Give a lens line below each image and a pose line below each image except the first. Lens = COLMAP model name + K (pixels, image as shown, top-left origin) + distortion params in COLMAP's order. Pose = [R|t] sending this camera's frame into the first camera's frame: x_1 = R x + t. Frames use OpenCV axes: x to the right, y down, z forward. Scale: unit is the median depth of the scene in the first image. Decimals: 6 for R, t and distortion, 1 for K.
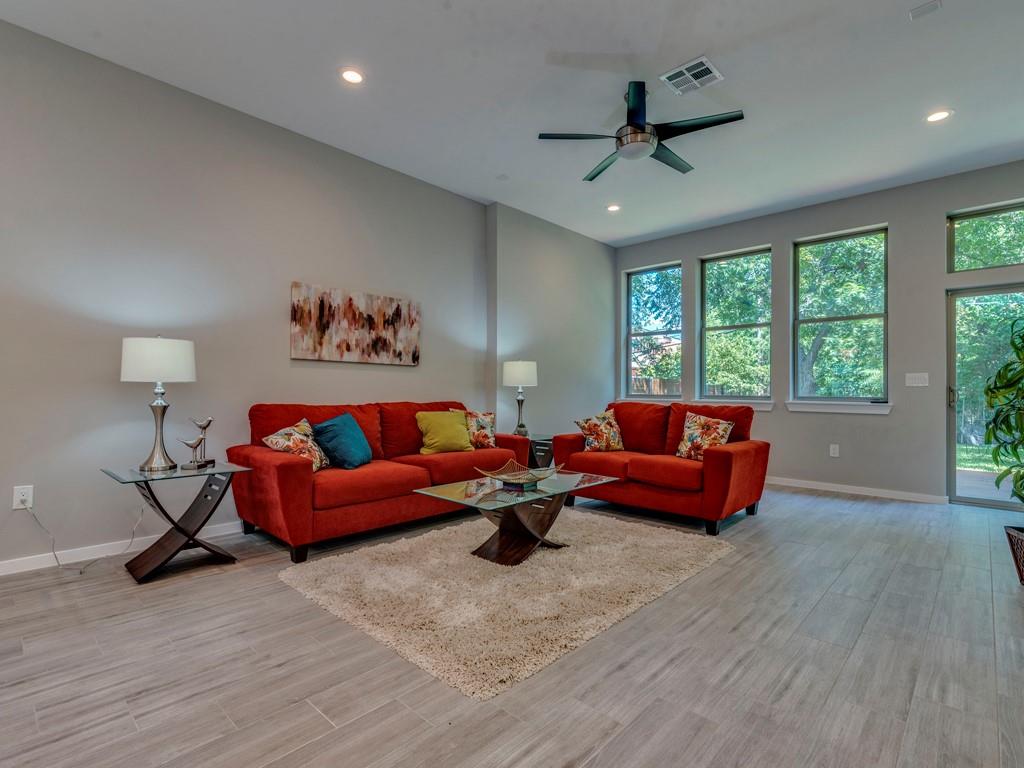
lens RADIAL K [[500.5, 0, 511.5], [0, 500.5, 389.1], [0, 0, 1]] dist [0.000434, 0.000039]
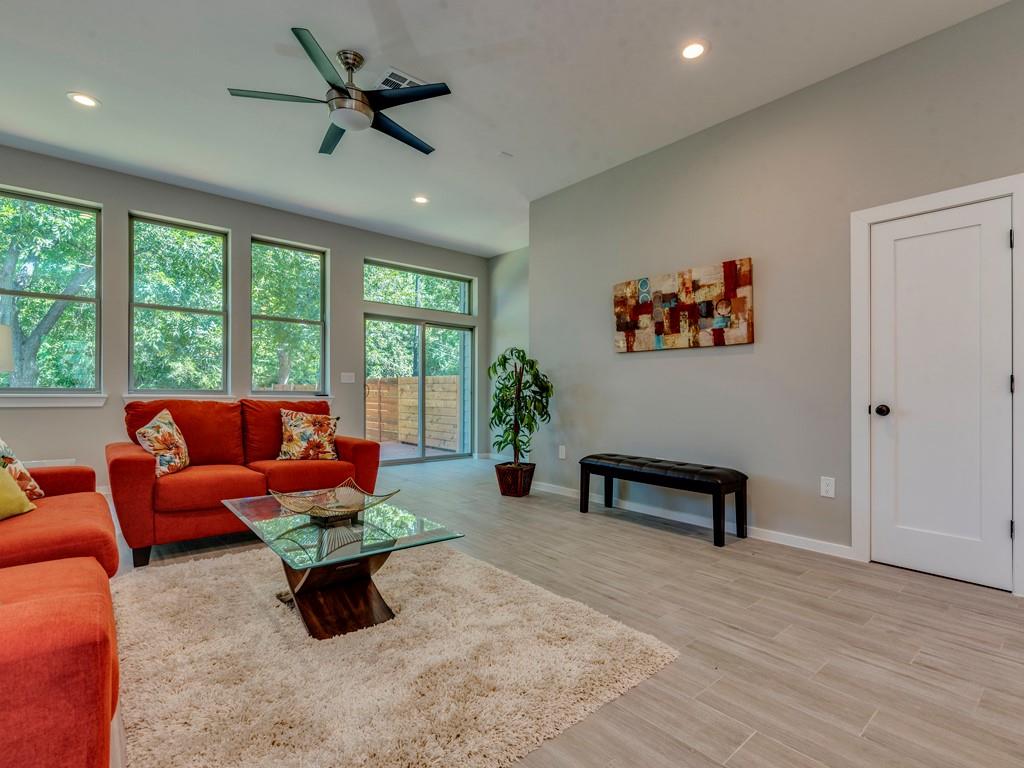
lens RADIAL K [[501.2, 0, 512.0], [0, 501.2, 384.0], [0, 0, 1]] dist [0.001089, 0.000217]
pose [[0.103686, 0.009379, 0.994566, -0.531150], [-0.017306, 0.999821, -0.007624, 0.000306], [-0.994459, -0.016422, 0.103830, 0.528190]]
